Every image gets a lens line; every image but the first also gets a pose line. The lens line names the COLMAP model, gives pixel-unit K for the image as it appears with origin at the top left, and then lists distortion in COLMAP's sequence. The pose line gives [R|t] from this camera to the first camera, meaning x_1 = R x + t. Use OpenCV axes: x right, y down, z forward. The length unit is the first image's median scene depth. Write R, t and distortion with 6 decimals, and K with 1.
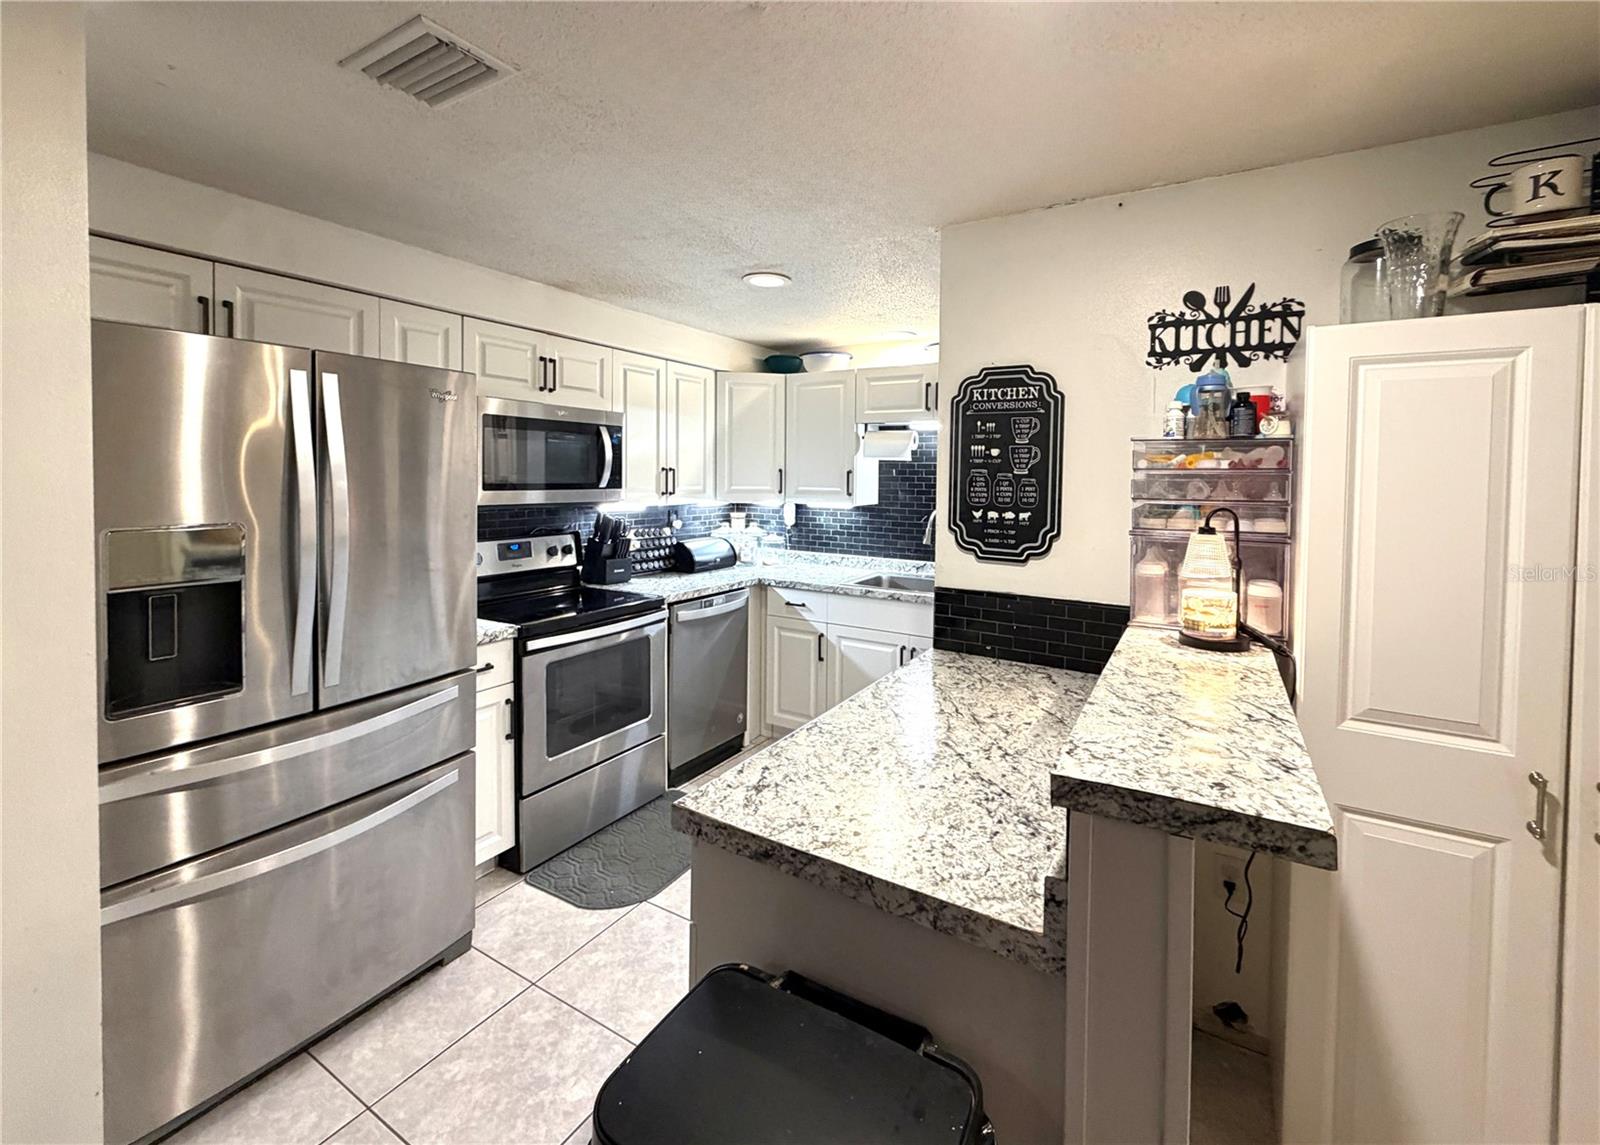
lens RADIAL K [[689.2, 0, 812.9], [0, 689.2, 488.2], [0, 0, 1]] dist [-0.000048, 0.000233]
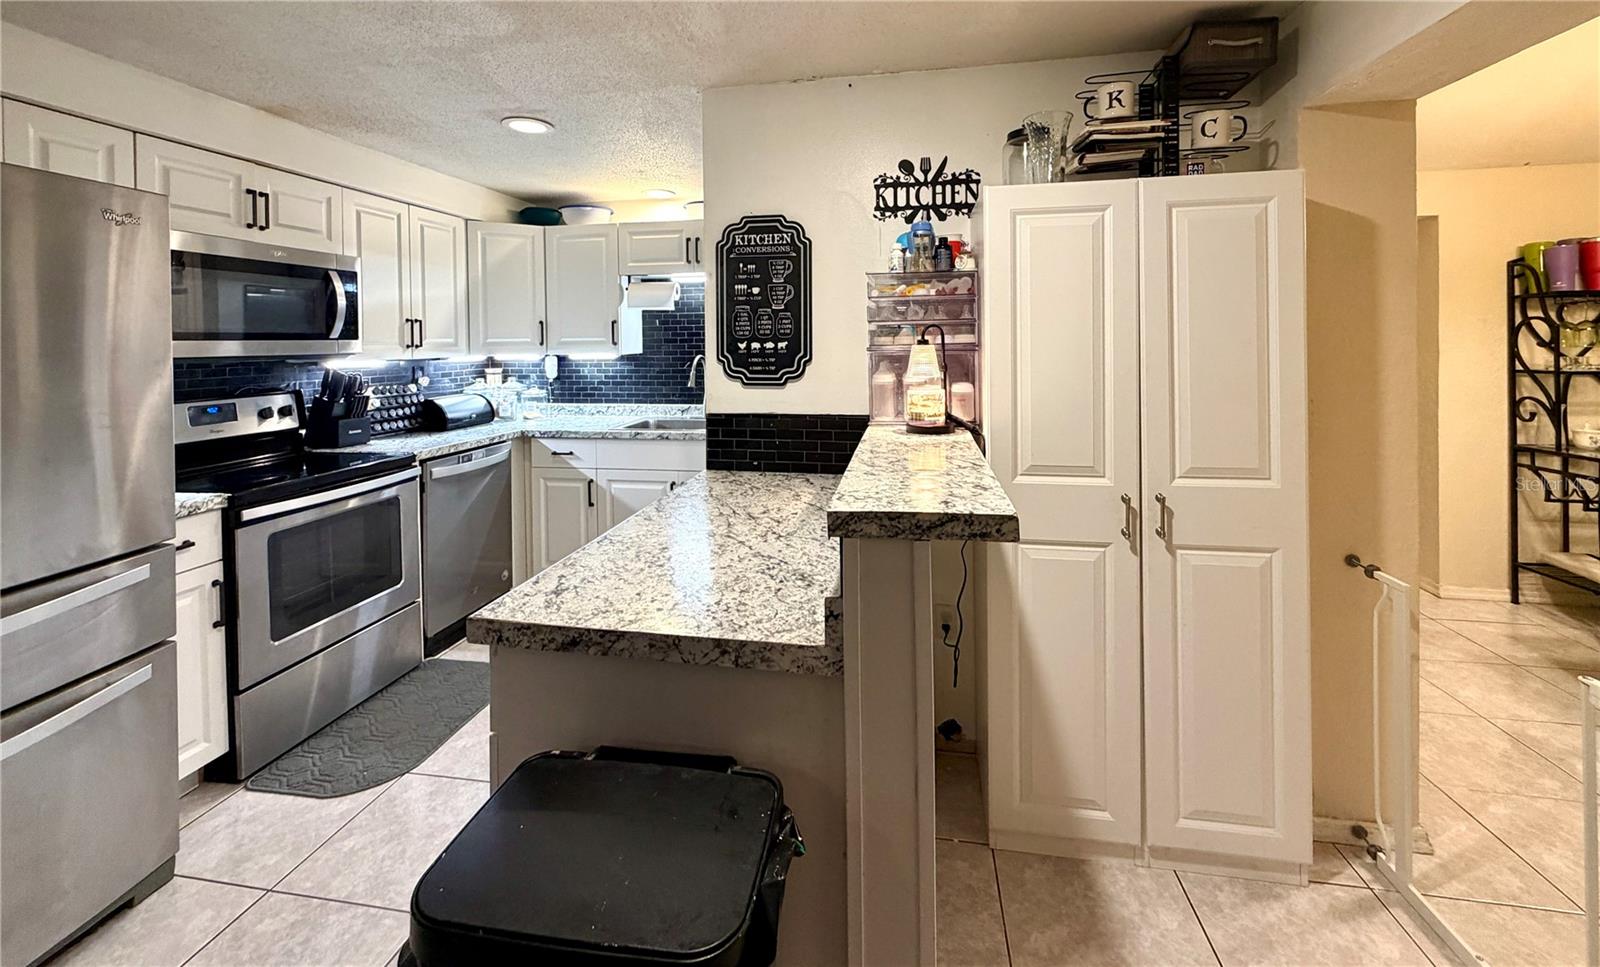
lens RADIAL K [[649.4, 0, 813.3], [0, 649.4, 342.6], [0, 0, 1]] dist [0.002094, -0.000144]
pose [[0.932541, -0.026390, 0.360099, -0.041745], [0.031747, 0.999456, -0.008971, 0.053206], [-0.359667, 0.019798, 0.932871, -0.041140]]
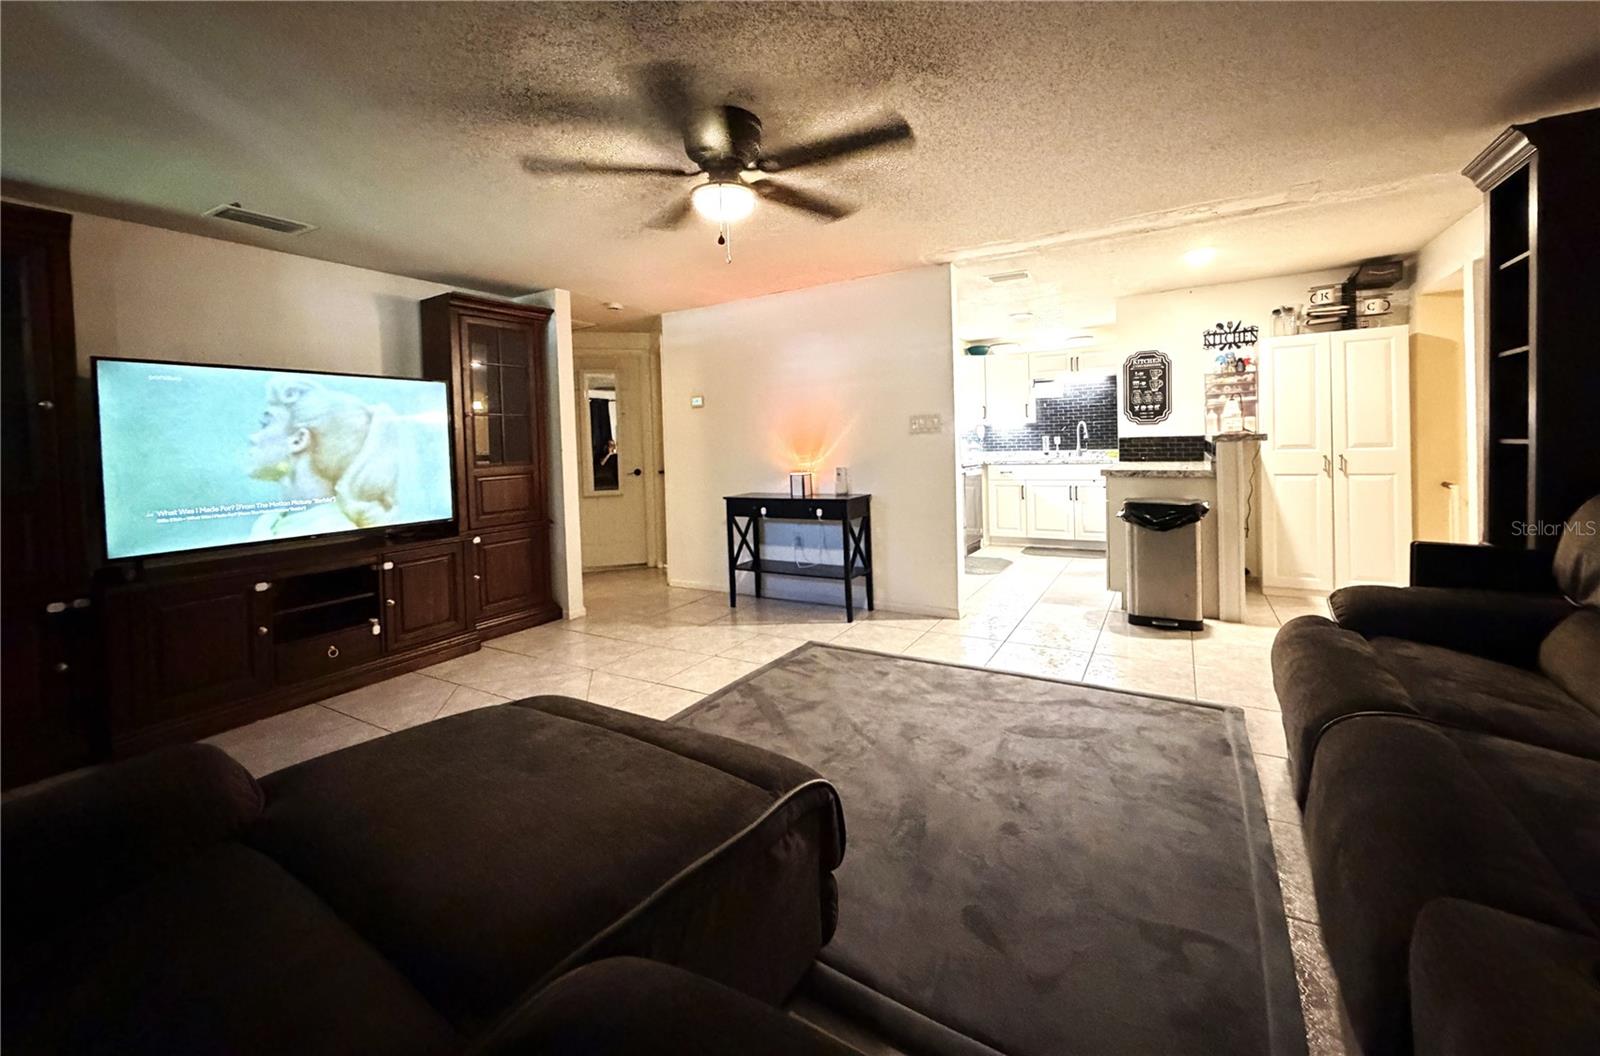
lens RADIAL K [[662.2, 0, 783.2], [0, 662.2, 457.1], [0, 0, 1]] dist [-0.001514, 0.000024]
pose [[0.998958, -0.043612, -0.013460, -1.252316], [0.043581, 0.999047, -0.002577, 0.201830], [0.013560, 0.001988, 0.999906, -1.784033]]
